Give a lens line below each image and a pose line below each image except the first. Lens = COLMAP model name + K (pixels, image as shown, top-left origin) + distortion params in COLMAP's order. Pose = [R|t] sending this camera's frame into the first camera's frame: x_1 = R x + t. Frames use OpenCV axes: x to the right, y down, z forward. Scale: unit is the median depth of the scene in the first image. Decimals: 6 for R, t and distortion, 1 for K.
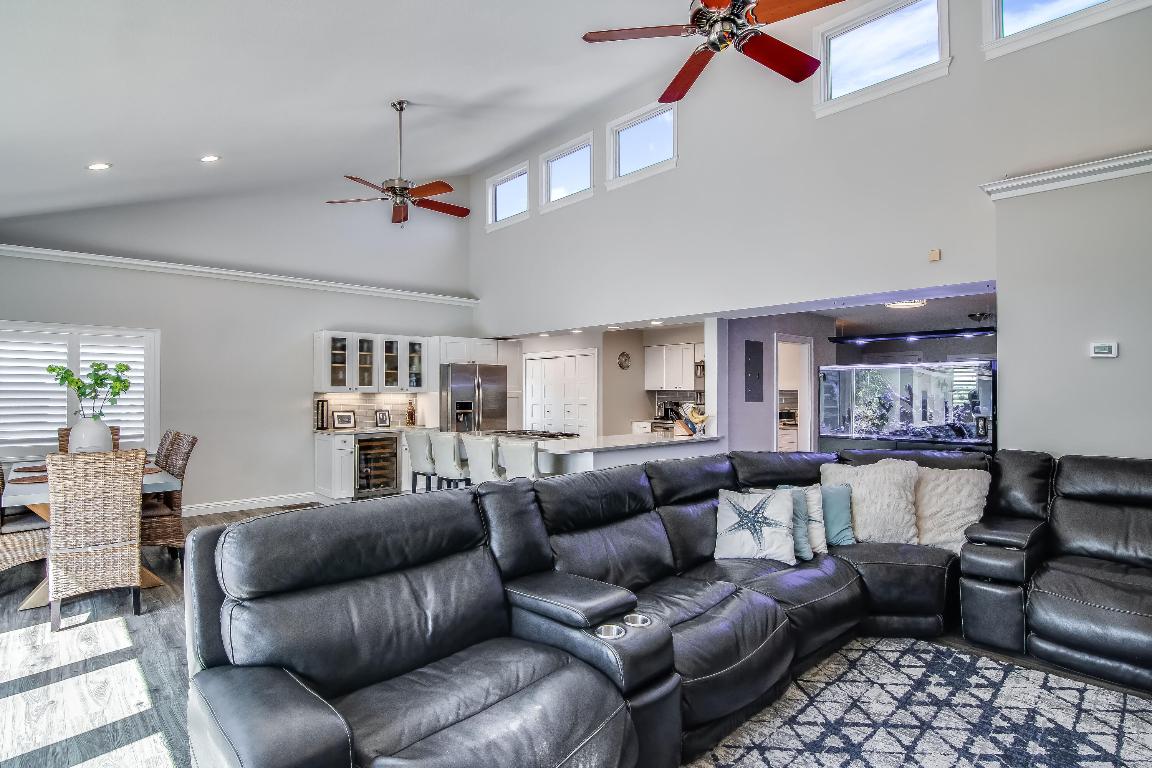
lens RADIAL K [[596.6, 0, 576.0], [0, 596.6, 384.0], [0, 0, 1]] dist [-0.001882, -0.000769]
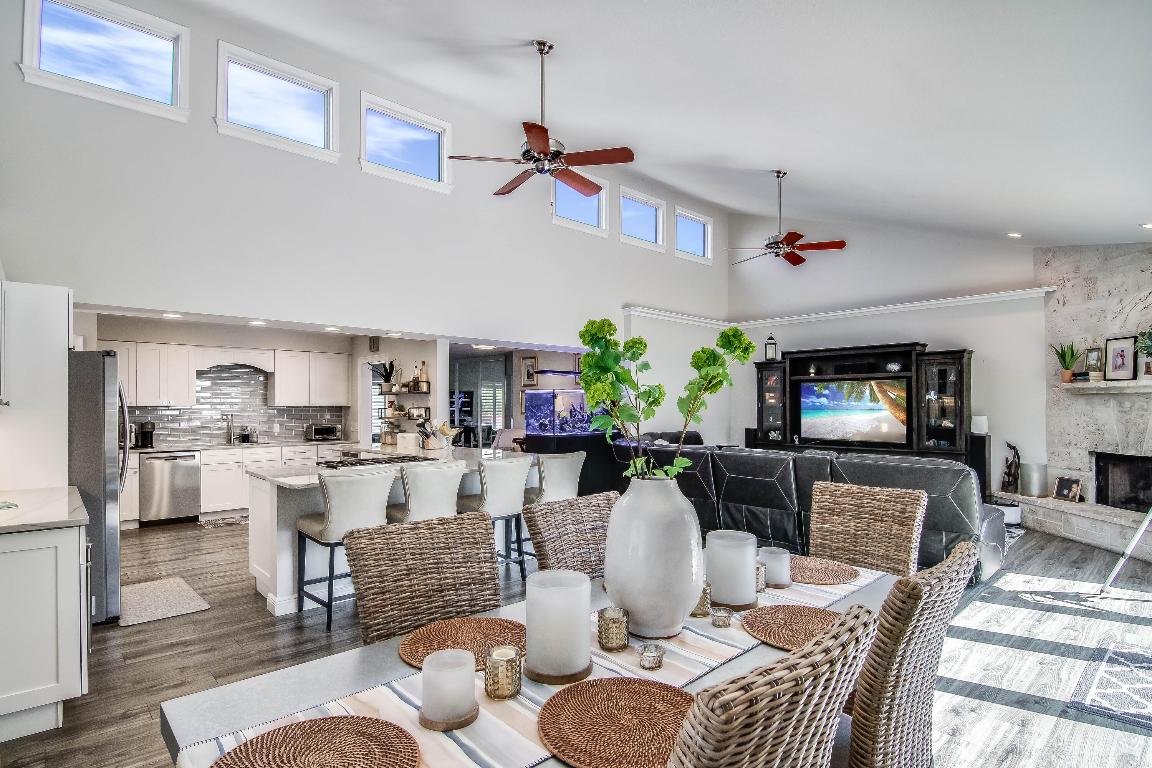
lens RADIAL K [[596.6, 0, 576.0], [0, 596.6, 384.0], [0, 0, 1]] dist [-0.001882, -0.000769]
pose [[-0.004211, 0.035666, 0.999355, -0.710581], [-0.007641, 0.999333, -0.035697, 0.005708], [-0.999962, -0.007787, -0.003936, 0.621787]]
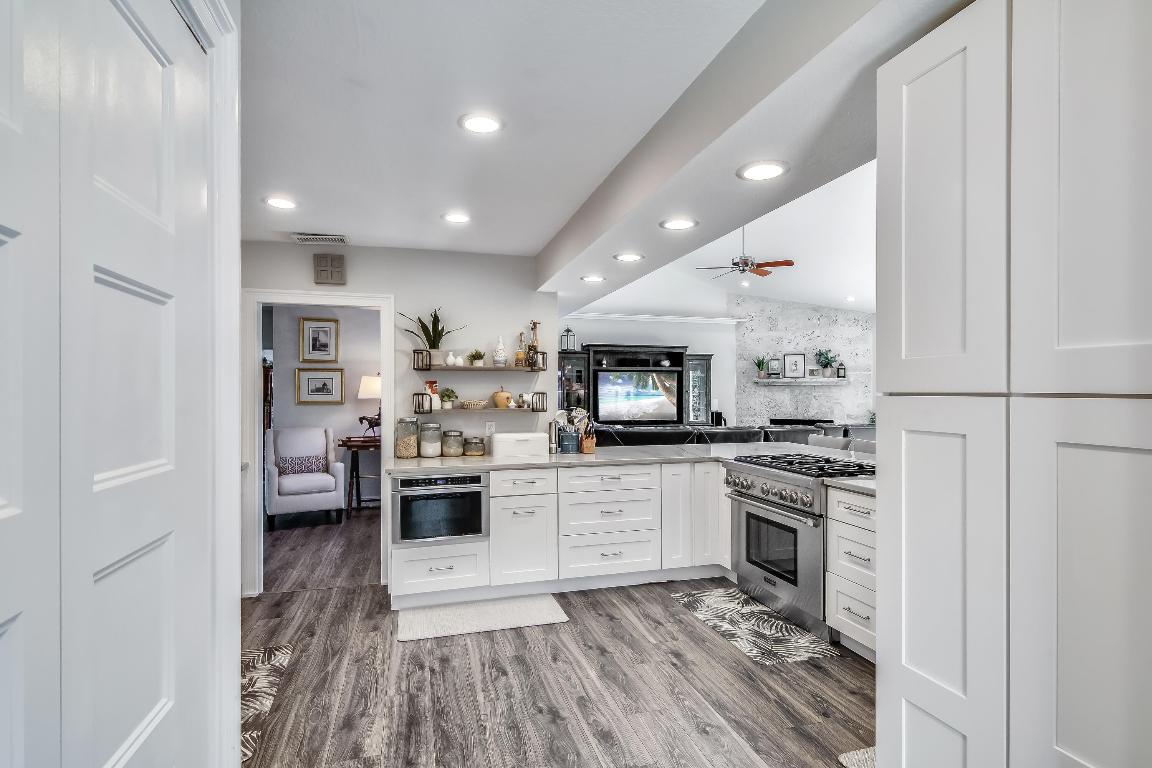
lens RADIAL K [[580.0, 0, 574.8], [0, 580.0, 386.0], [0, 0, 1]] dist [0.002527, 0.000077]
pose [[-0.893931, 0.006455, 0.448157, -0.101417], [-0.003212, 0.999778, -0.020808, 0.016201], [-0.448192, -0.020040, -0.893713, 1.334786]]
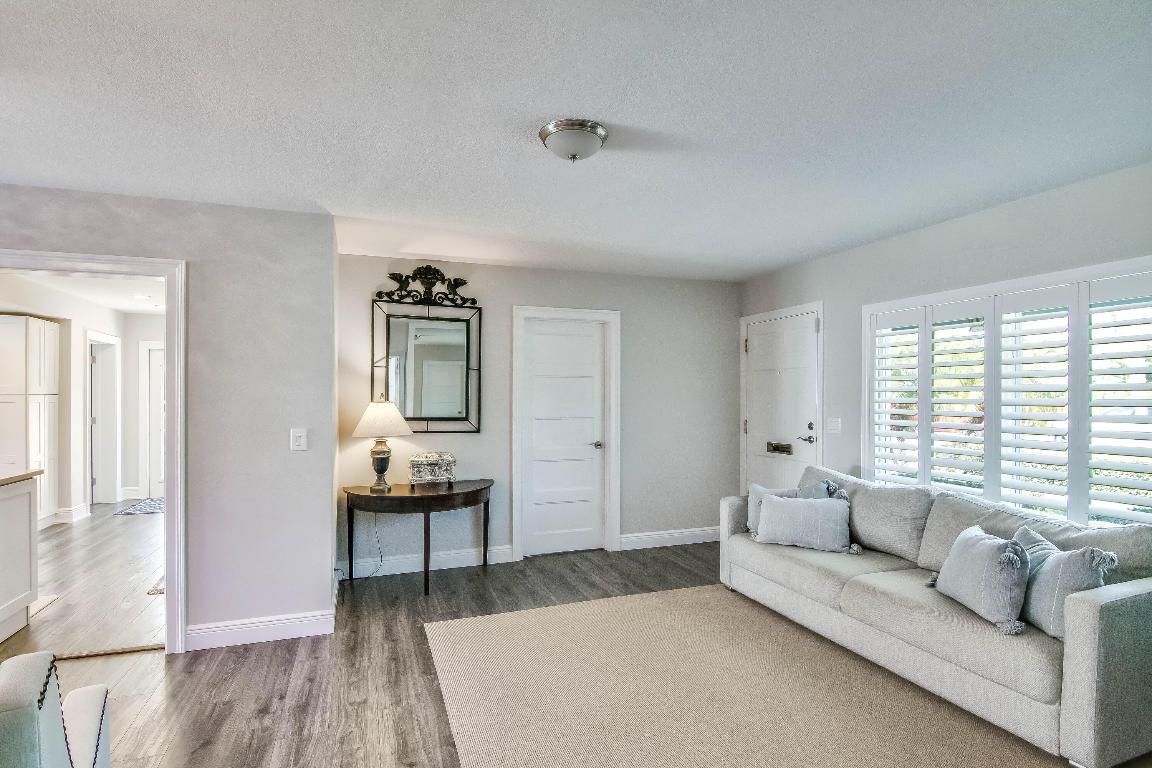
lens RADIAL K [[587.0, 0, 574.9], [0, 587.0, 394.4], [0, 0, 1]] dist [-0.012303, -0.001182]
pose [[0.926828, 0.001322, -0.375483, 0.793499], [0.004264, 0.999892, 0.014044, 0.008274], [0.375461, -0.014617, 0.926723, 0.728257]]
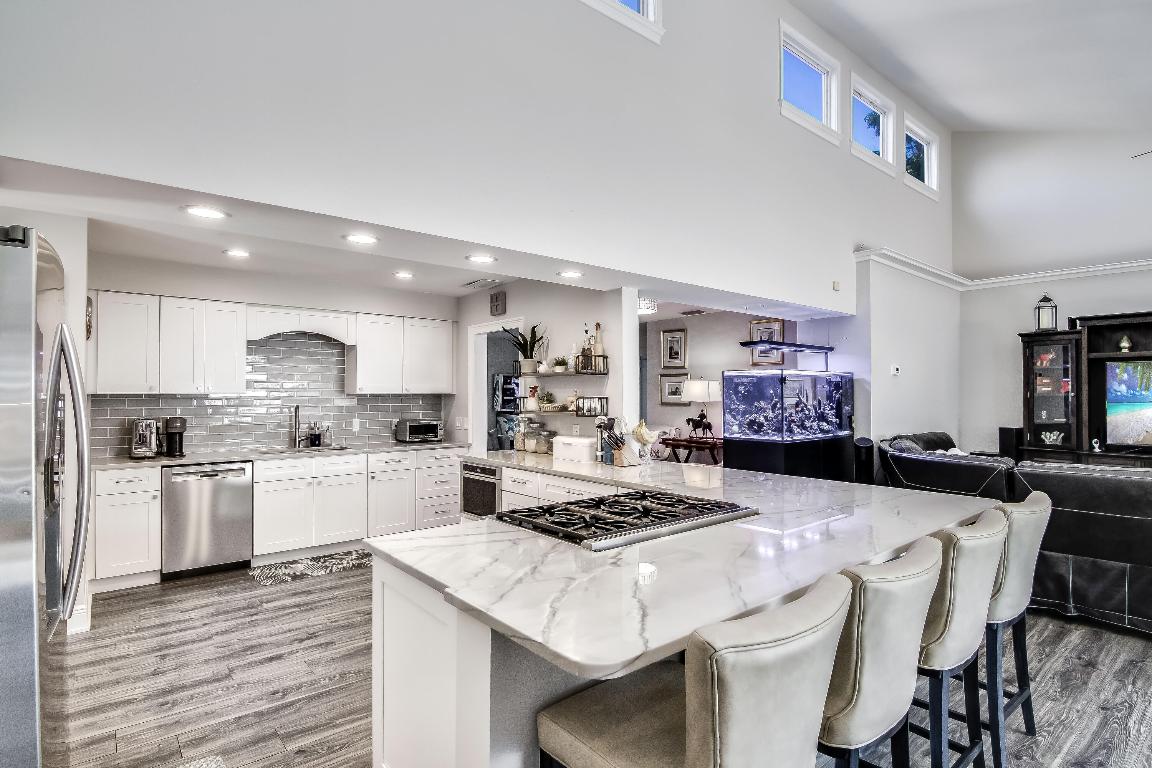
lens RADIAL K [[584.8, 0, 576.6], [0, 584.8, 387.5], [0, 0, 1]] dist [-0.008713, -0.000145]
pose [[0.044460, 0.010404, 0.998957, -0.364231], [-0.011382, 0.999886, -0.009907, 0.007572], [-0.998946, -0.010930, 0.044573, 0.842723]]
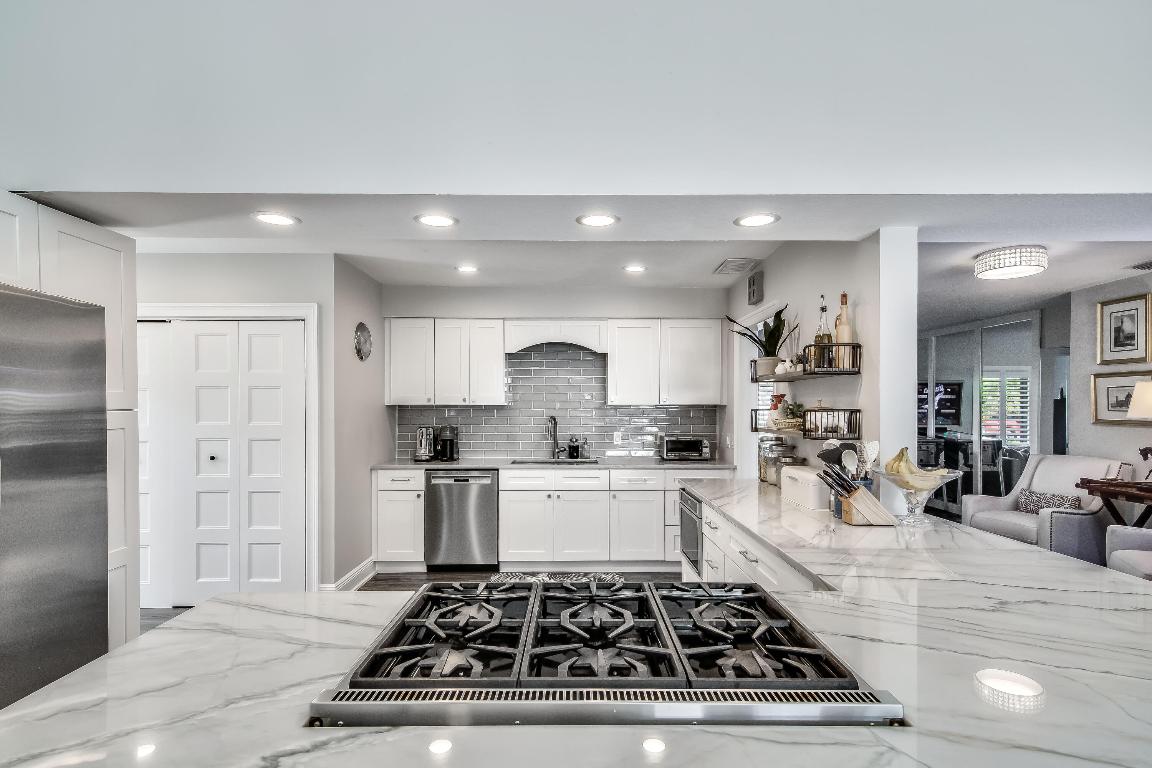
lens RADIAL K [[576.0, 0, 575.4], [0, 576.0, 412.7], [0, 0, 1]] dist [0.021783, -0.000106]
pose [[0.672169, -0.008180, 0.740353, -0.180646], [-0.009707, 0.999756, 0.019859, 0.007332], [-0.740334, -0.020535, 0.671925, 0.731854]]
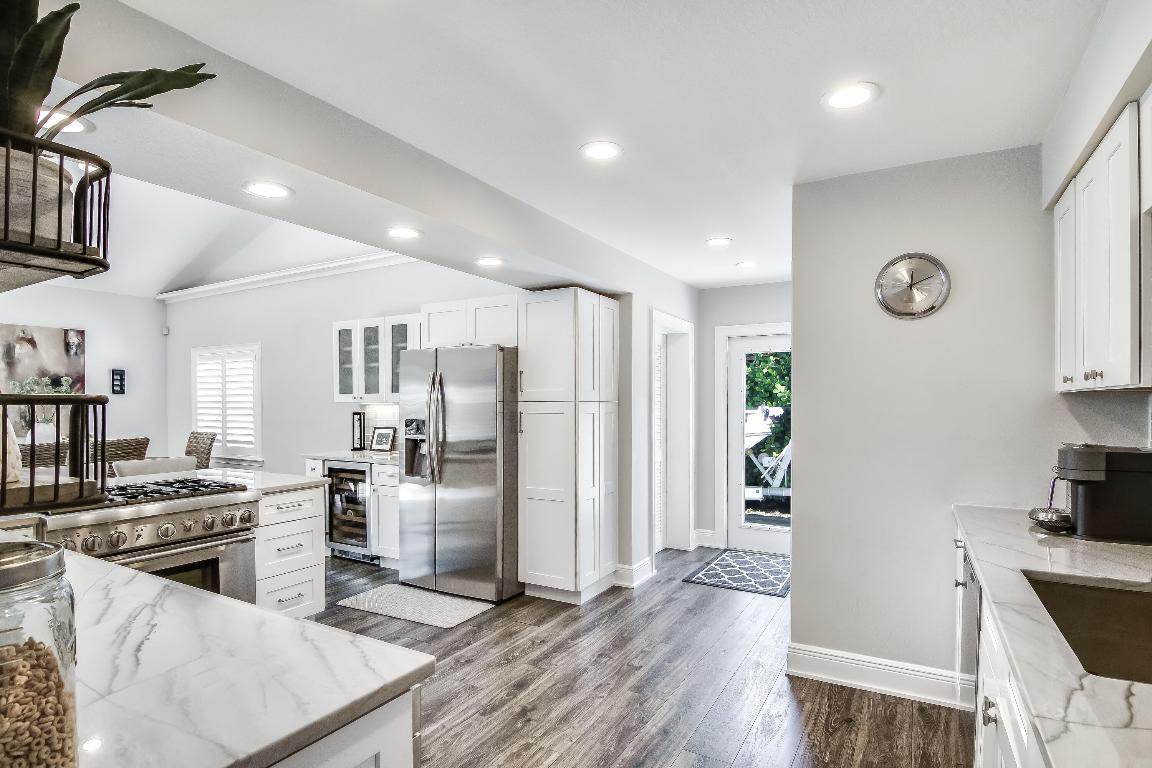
lens RADIAL K [[595.1, 0, 567.5], [0, 595.1, 404.1], [0, 0, 1]] dist [-0.011493, -0.000357]
pose [[0.297689, 0.001793, -0.954661, 0.371132], [0.013354, 0.999893, 0.006042, 0.014493], [0.954569, -0.014547, 0.297633, 0.982720]]
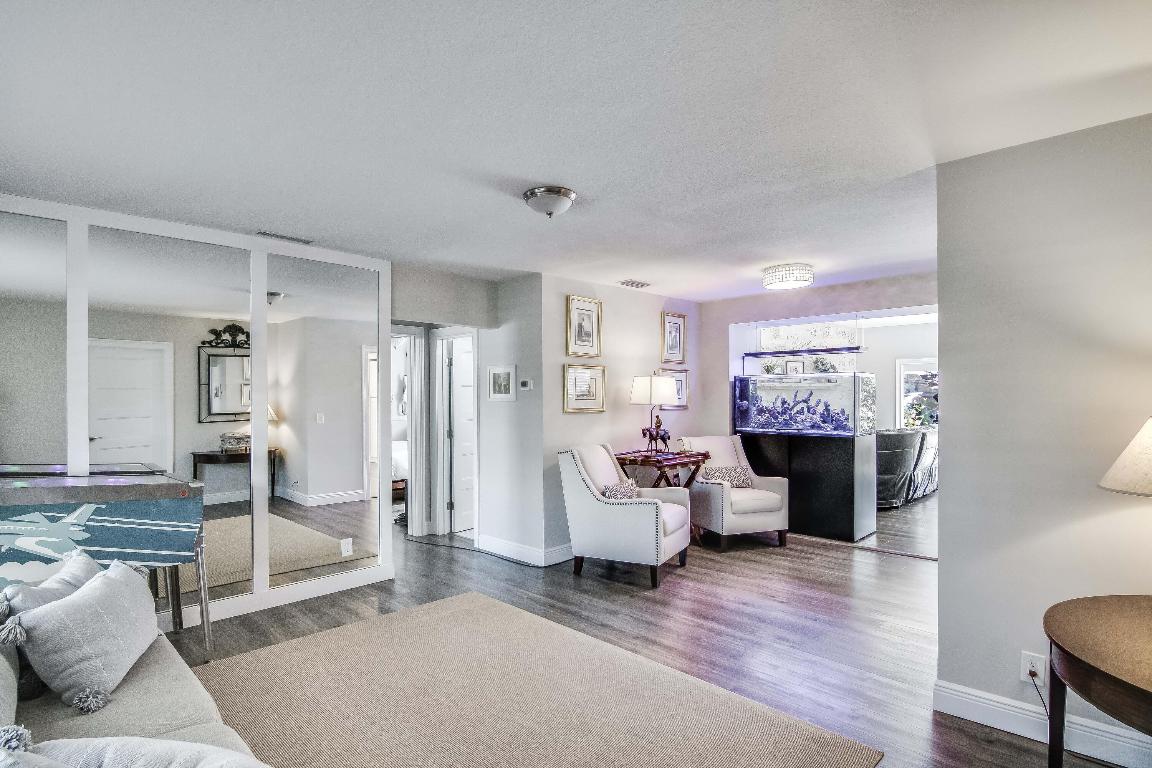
lens RADIAL K [[587.0, 0, 574.9], [0, 587.0, 394.4], [0, 0, 1]] dist [-0.012303, -0.001182]
pose [[-0.997916, -0.000252, -0.064526, 0.692972], [0.000764, 0.999876, -0.015725, 0.015759], [0.064522, -0.015741, -0.997792, 1.381562]]
